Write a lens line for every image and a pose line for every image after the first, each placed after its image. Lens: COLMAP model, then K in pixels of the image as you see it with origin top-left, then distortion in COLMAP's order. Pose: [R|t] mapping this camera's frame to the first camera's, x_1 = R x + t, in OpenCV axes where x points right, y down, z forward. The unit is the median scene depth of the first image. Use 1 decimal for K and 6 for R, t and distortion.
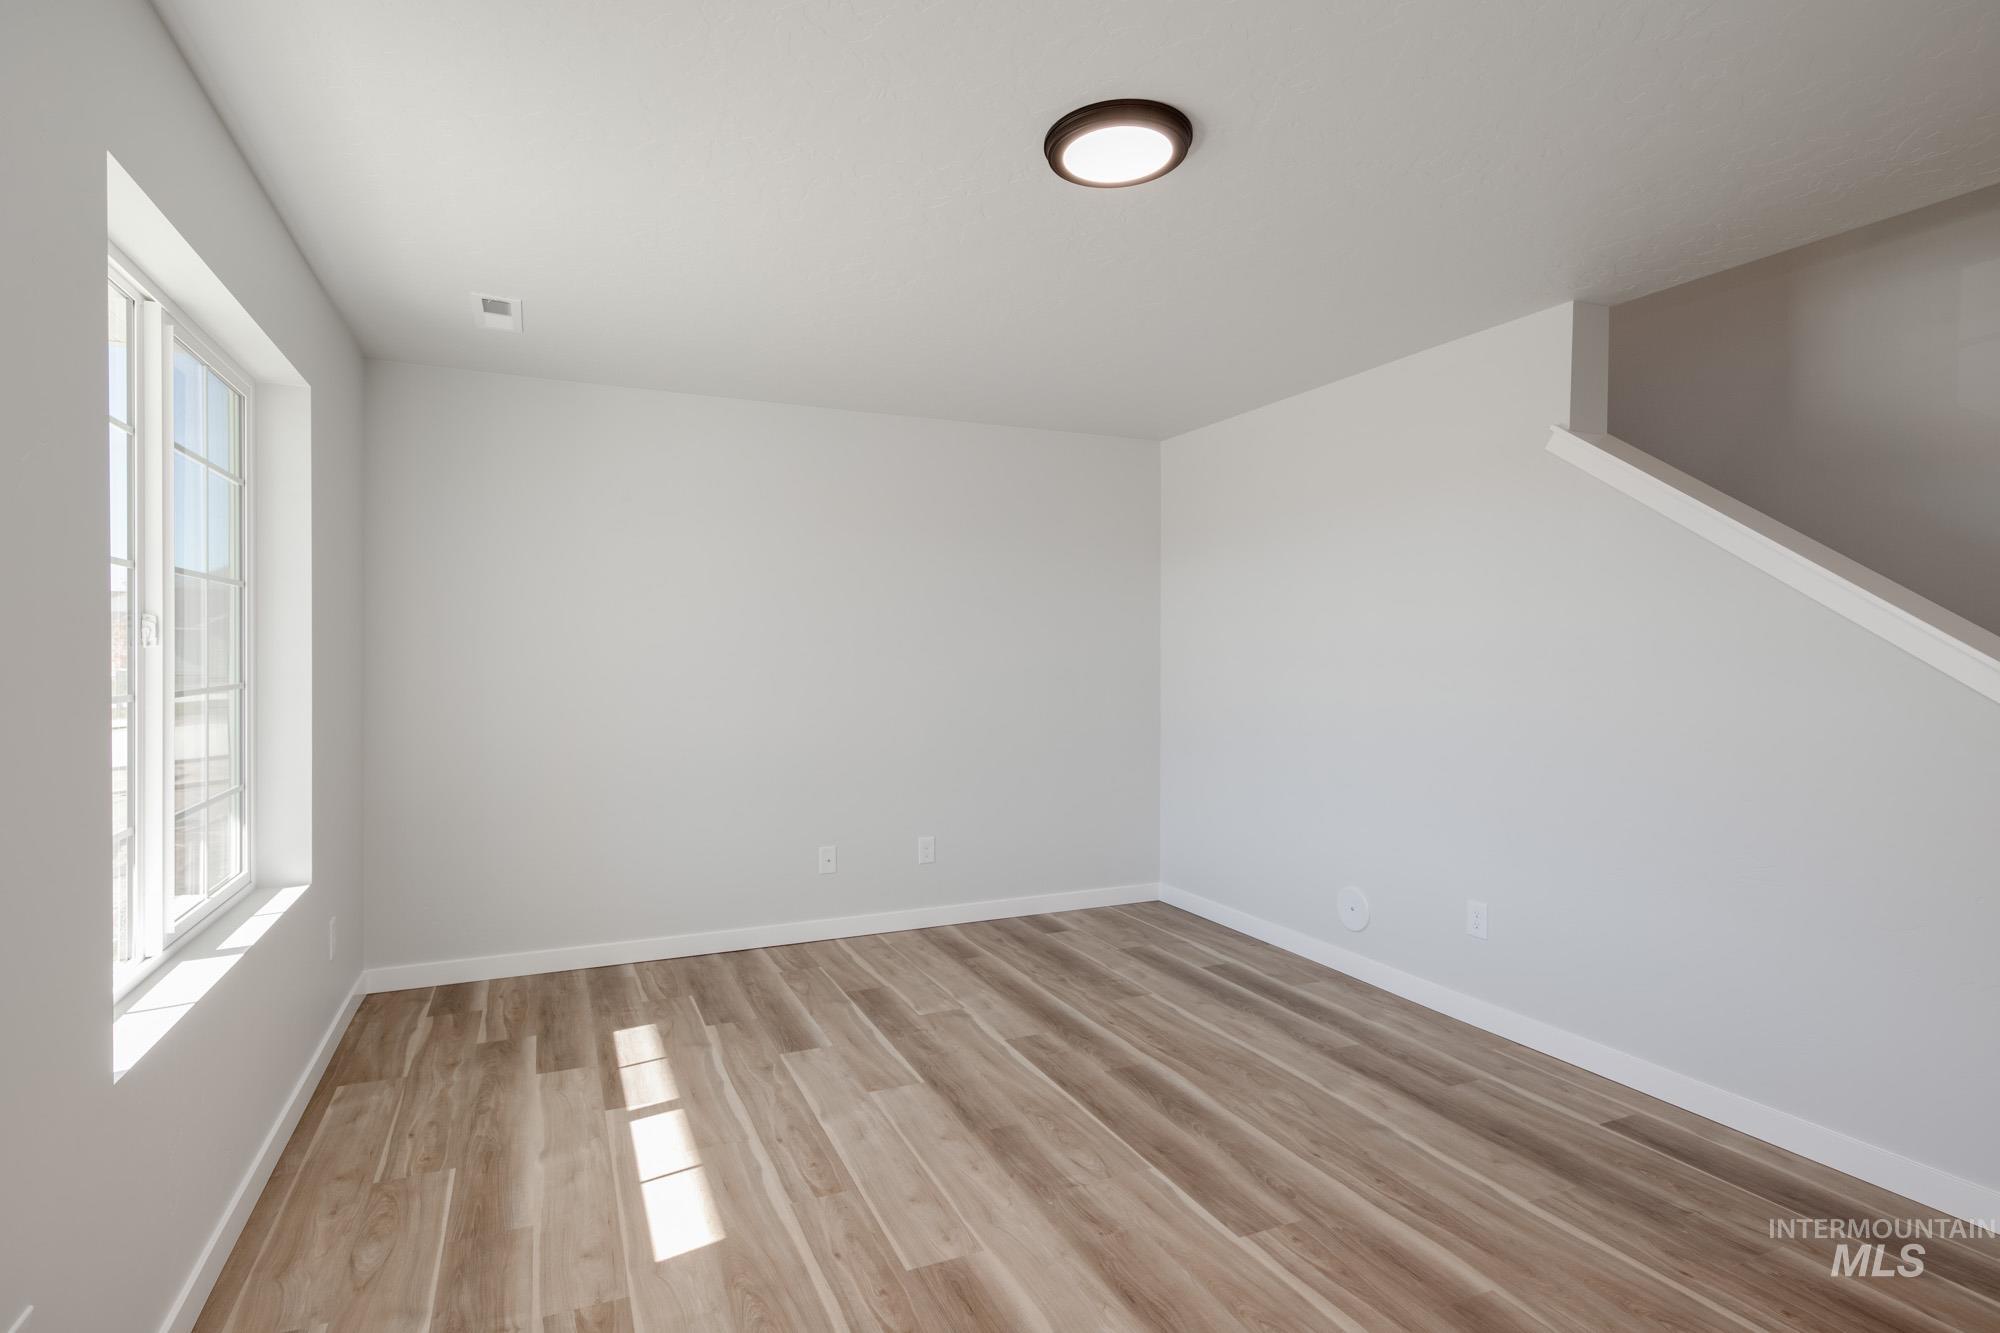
lens RADIAL K [[944.7, 0, 987.0], [0, 944.7, 663.2], [0, 0, 1]] dist [0.011798, -0.005393]
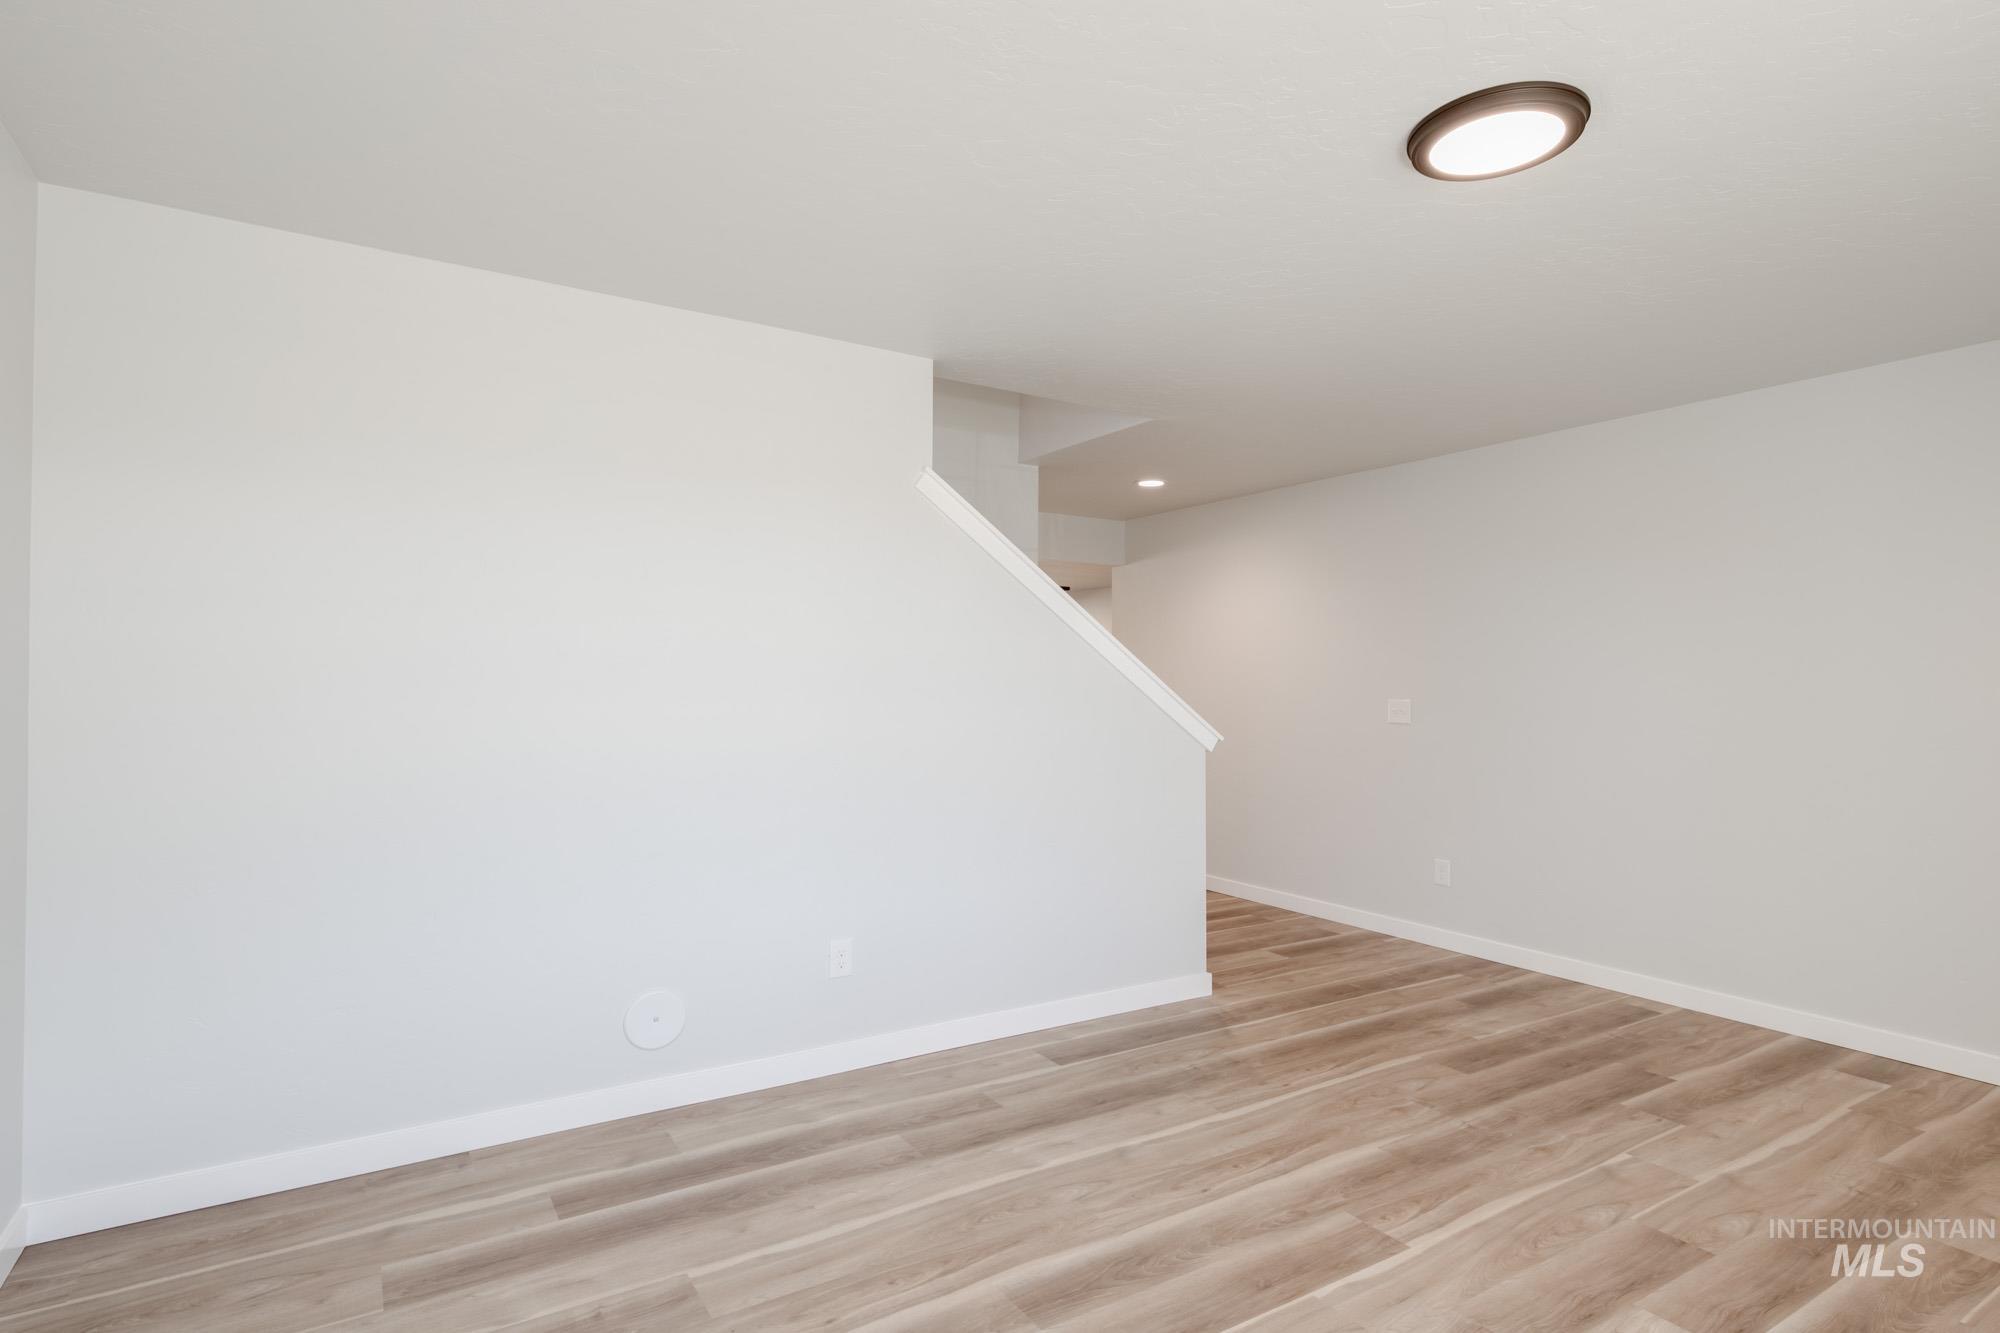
lens RADIAL K [[944.7, 0, 1005.4], [0, 944.7, 695.6], [0, 0, 1]] dist [0.011798, -0.005393]
pose [[-0.076038, -0.018117, 0.996940, -0.496732], [0.004480, 0.999819, 0.018511, -0.009775], [-0.997095, 0.005874, -0.075943, 1.050335]]
